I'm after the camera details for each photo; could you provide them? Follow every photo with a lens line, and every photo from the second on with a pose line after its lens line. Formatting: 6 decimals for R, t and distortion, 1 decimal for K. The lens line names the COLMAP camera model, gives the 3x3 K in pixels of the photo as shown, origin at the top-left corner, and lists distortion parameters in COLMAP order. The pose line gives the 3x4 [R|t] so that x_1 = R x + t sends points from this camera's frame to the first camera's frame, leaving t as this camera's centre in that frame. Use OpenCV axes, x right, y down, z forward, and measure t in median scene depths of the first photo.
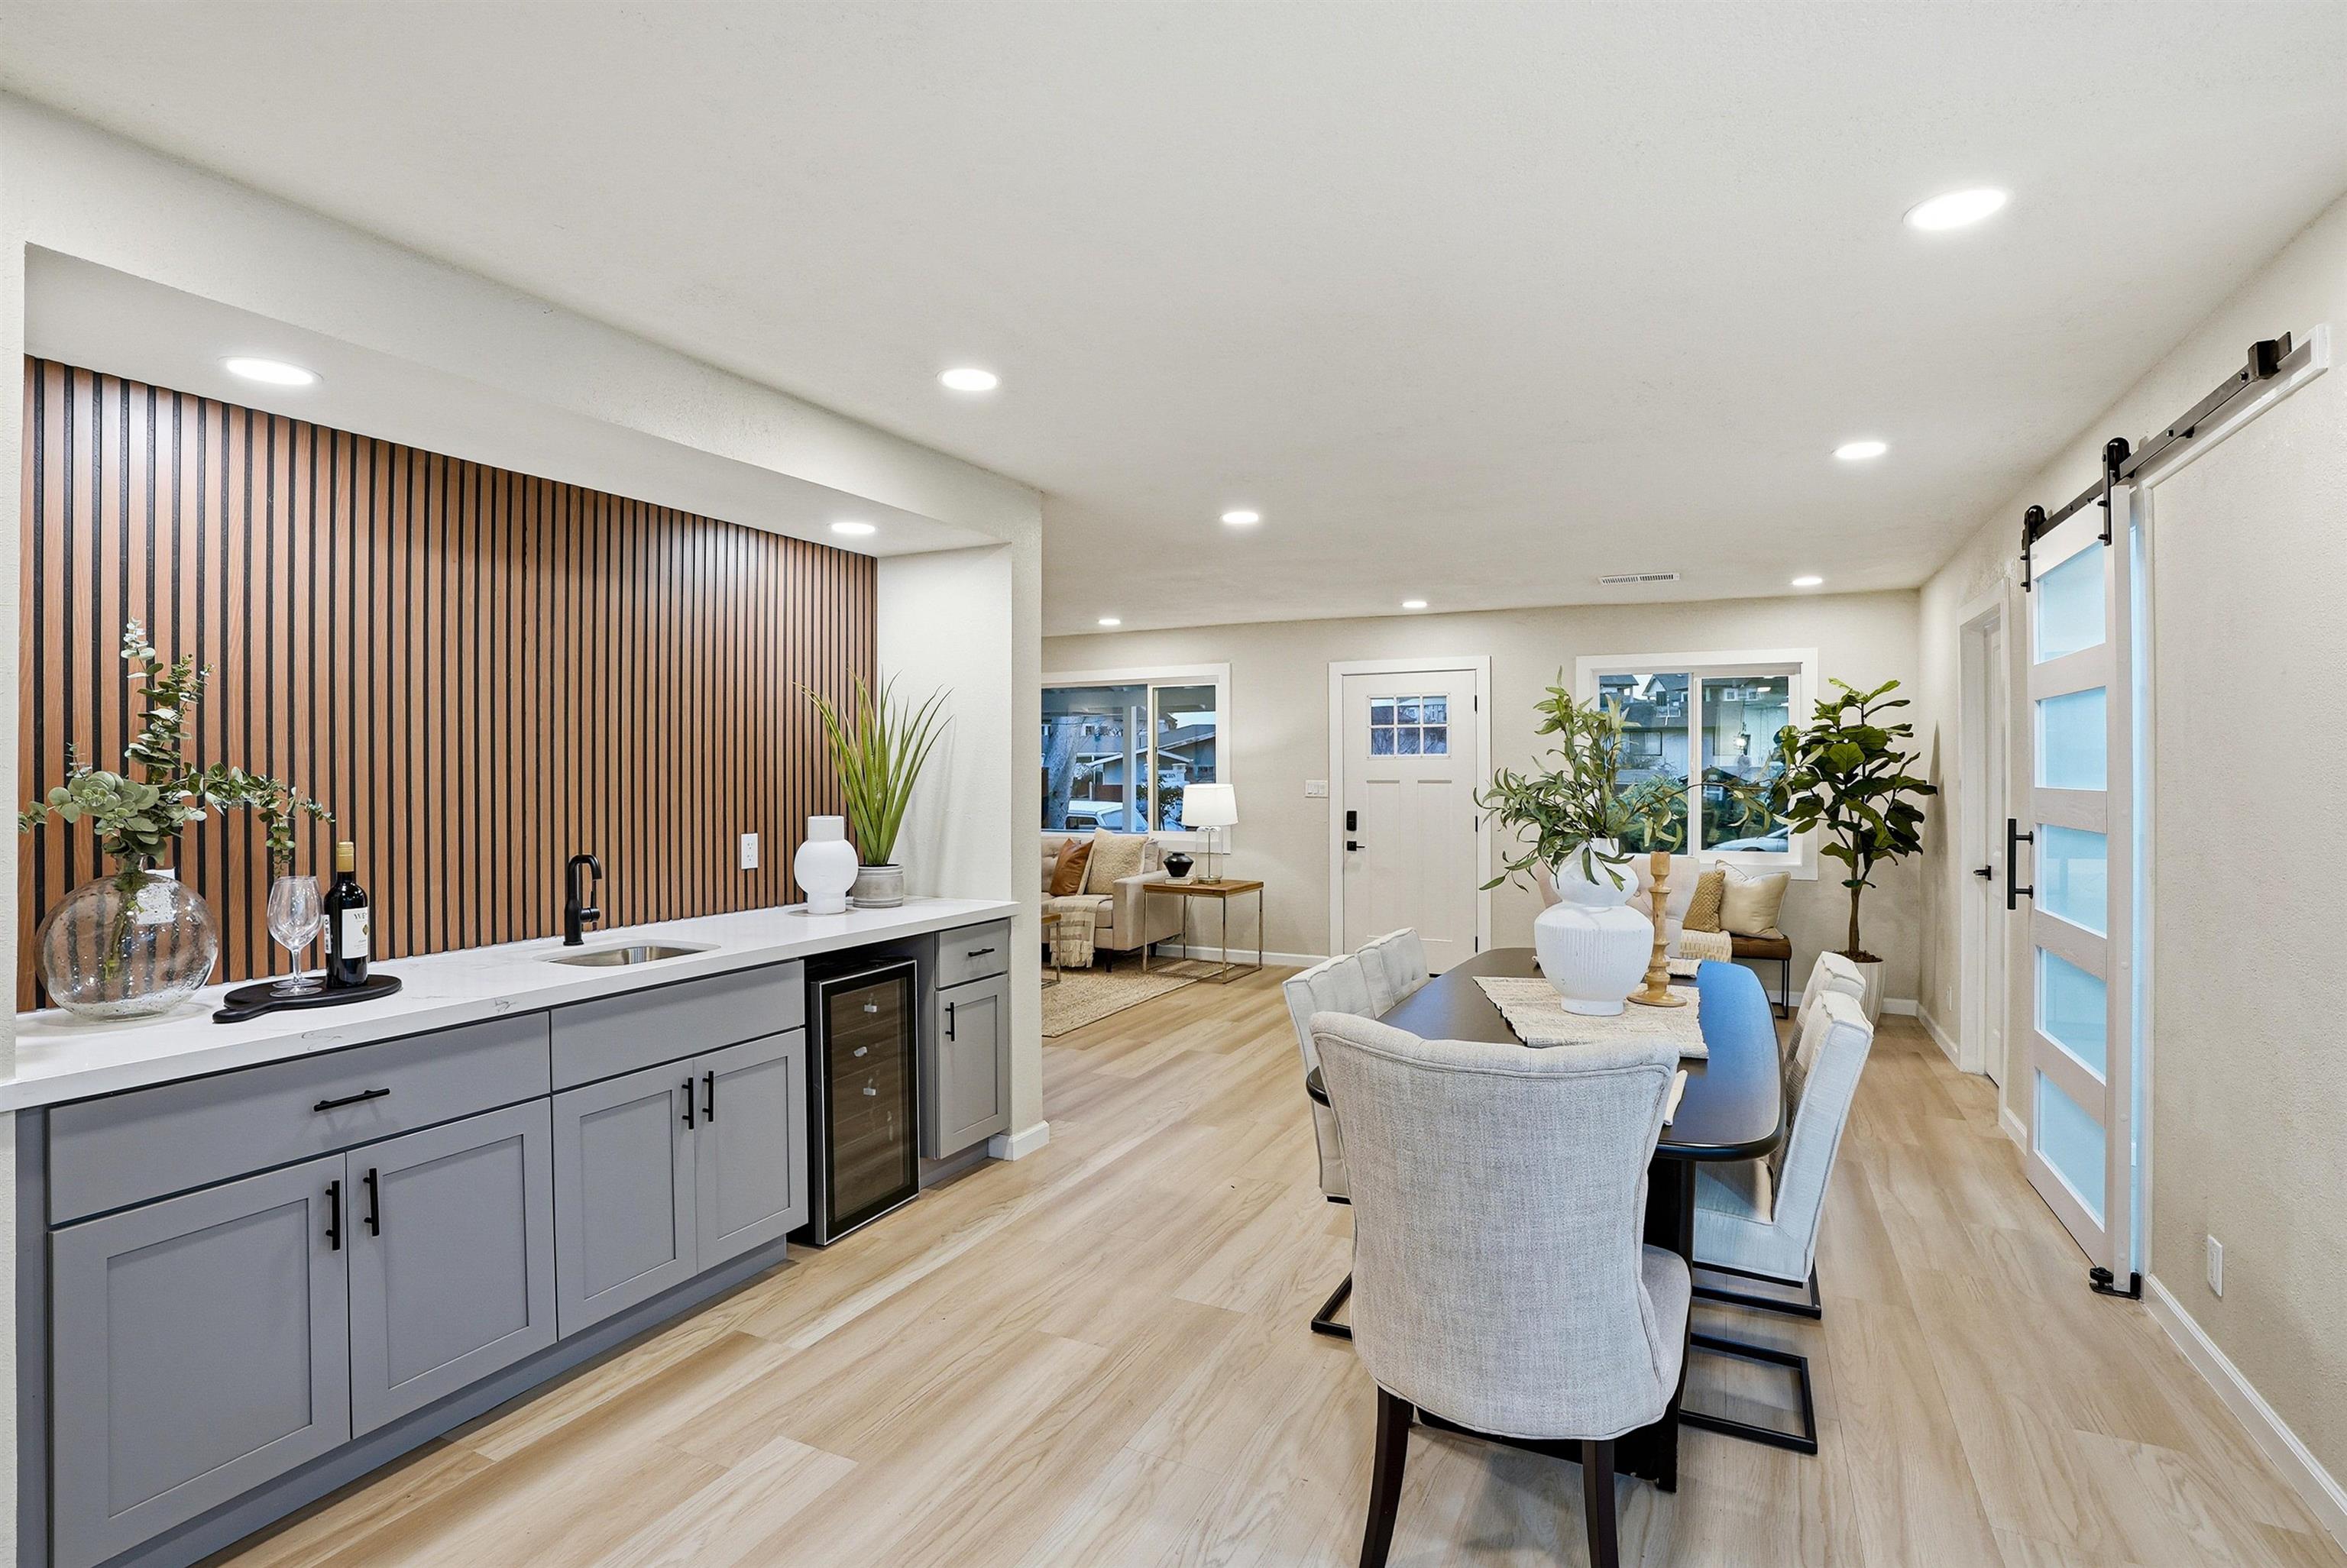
lens RADIAL K [[1127.9, 0, 1167.6], [0, 1127.9, 784.4], [0, 0, 1]] dist [-0.053483, 0.010811]
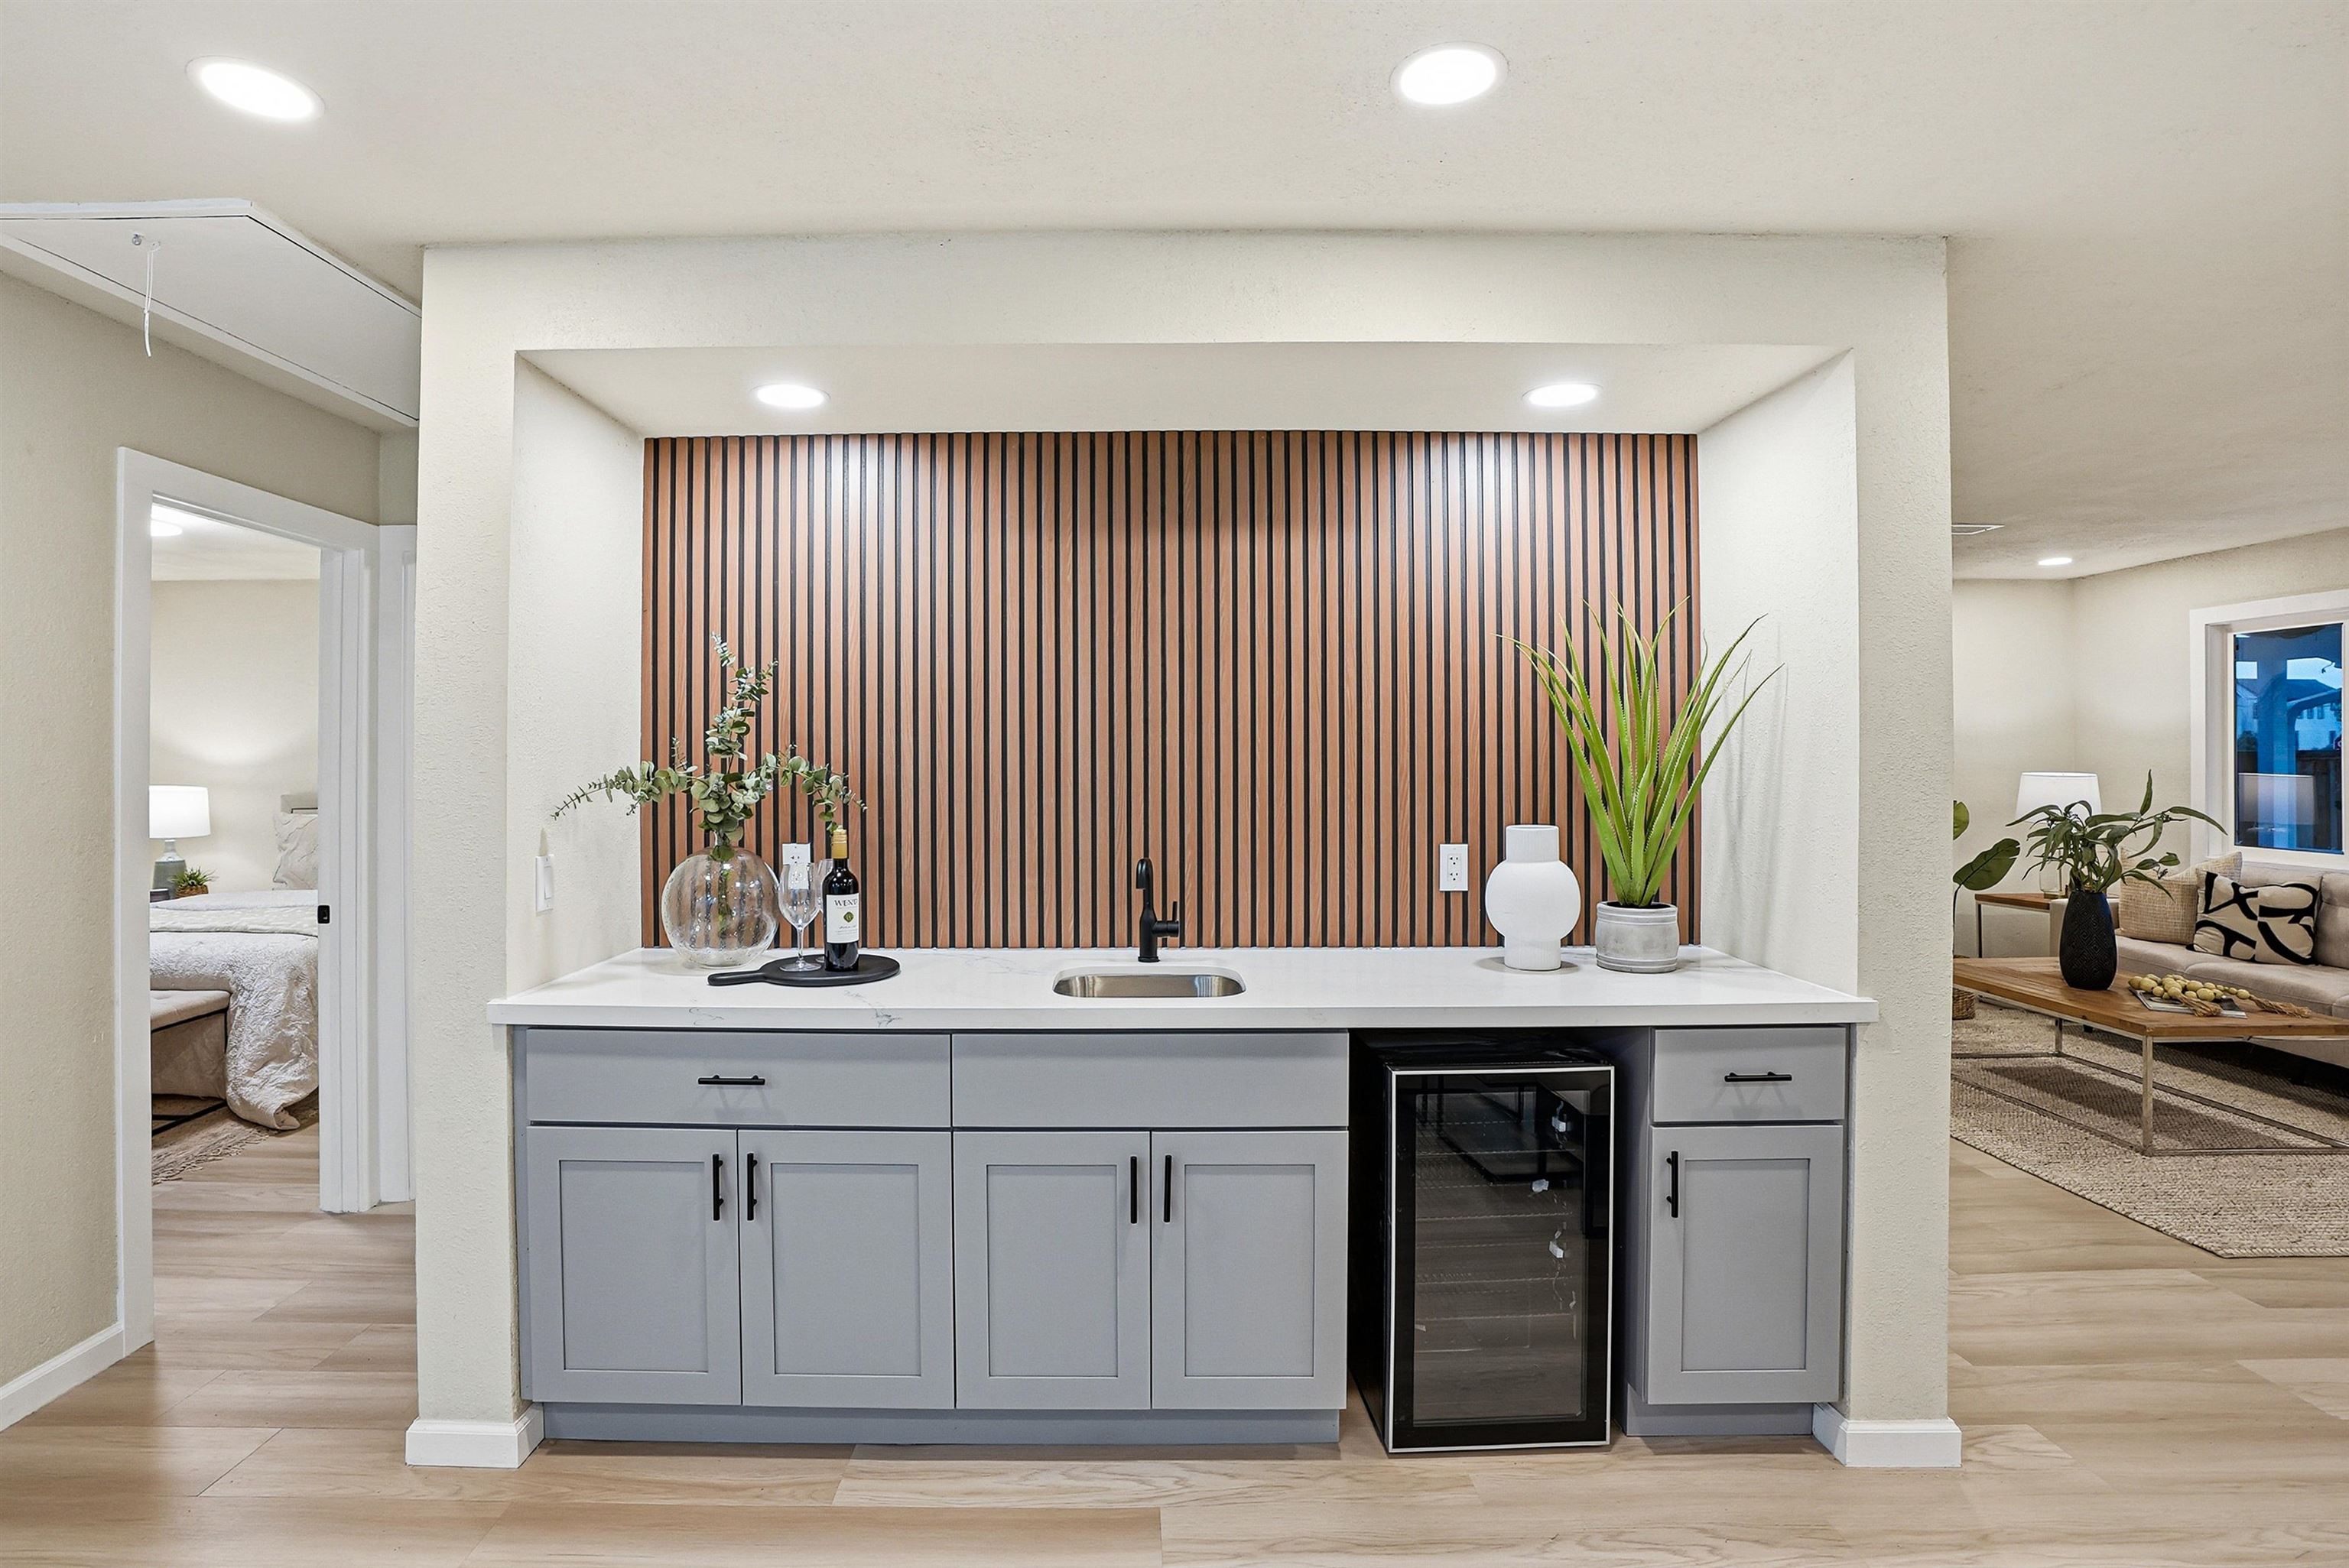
lens RADIAL K [[1128.9, 0, 1119.4], [0, 1128.9, 761.8], [0, 0, 1]] dist [-0.053483, 0.010811]
pose [[0.444368, 0.003023, -0.895839, 0.208360], [-0.009502, 0.999954, -0.001339, -0.008001], [0.895794, 0.009107, 0.444377, 0.501452]]
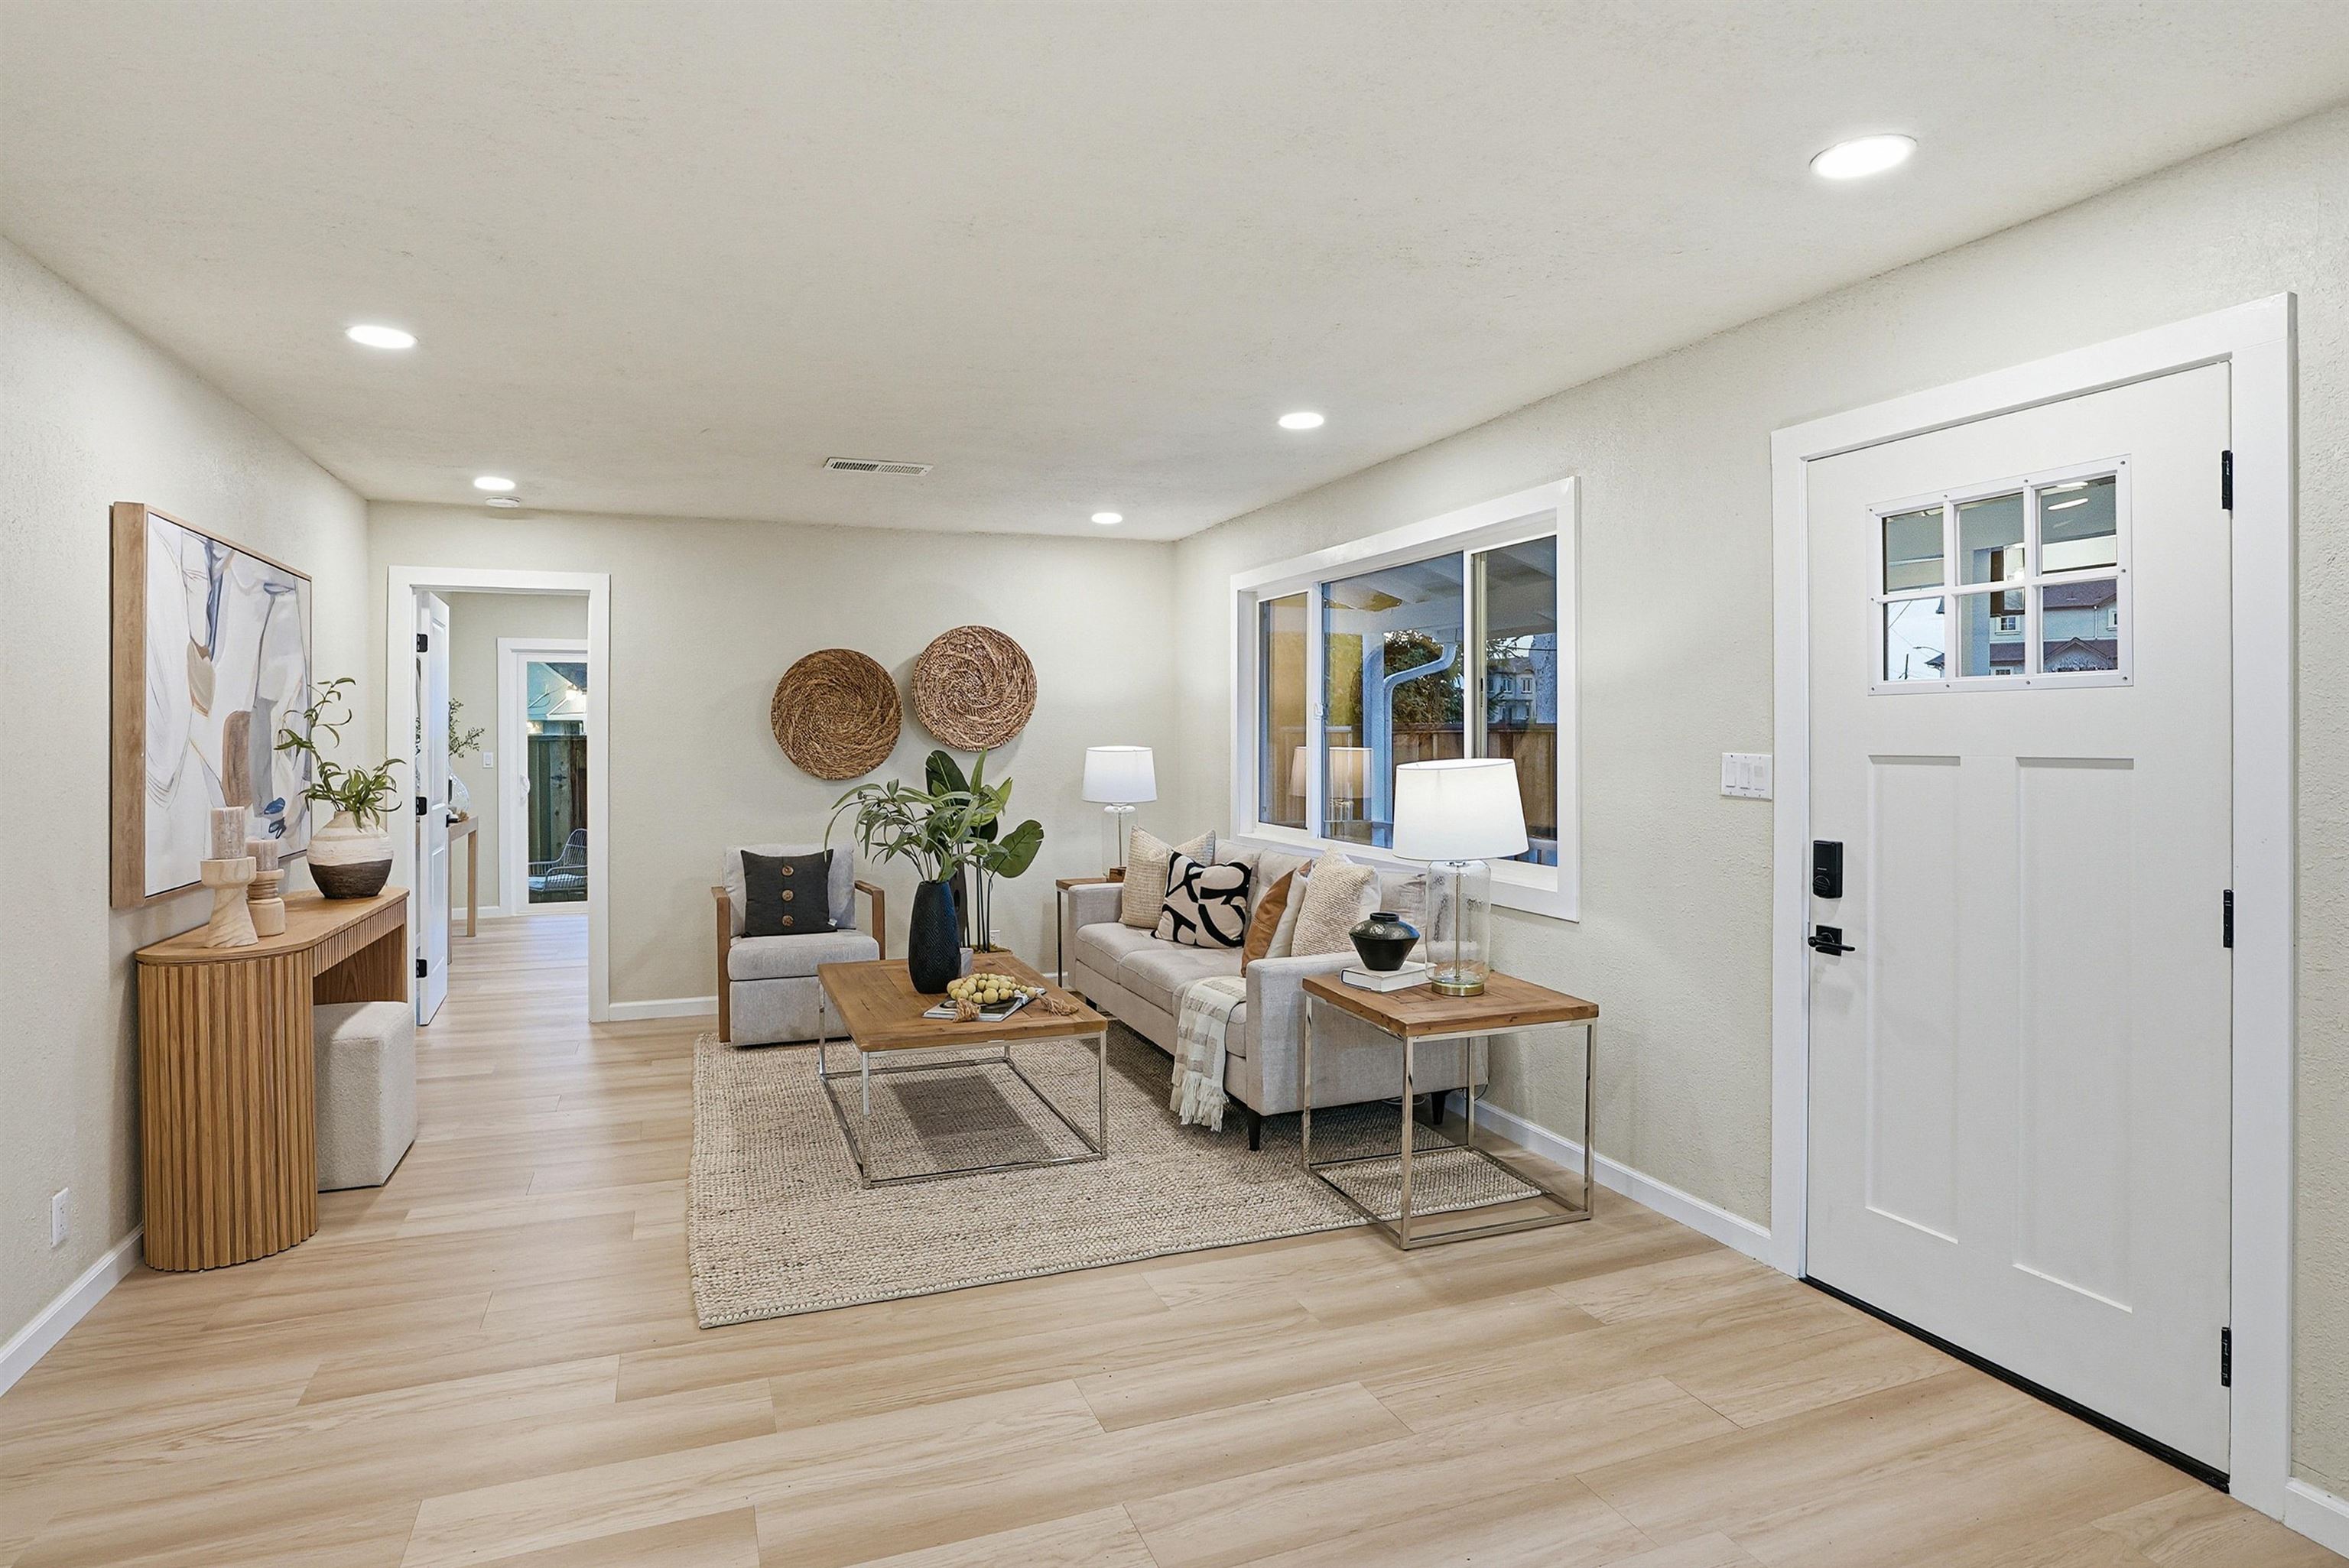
lens RADIAL K [[1262.5, 0, 1175.3], [0, 1262.5, 778.8], [0, 0, 1]] dist [-0.014828, 0.000960]
pose [[0.744286, 0.023000, -0.667464, 0.538503], [-0.006254, 0.999603, 0.027471, -0.011442], [0.667831, -0.016271, 0.744135, 1.119520]]
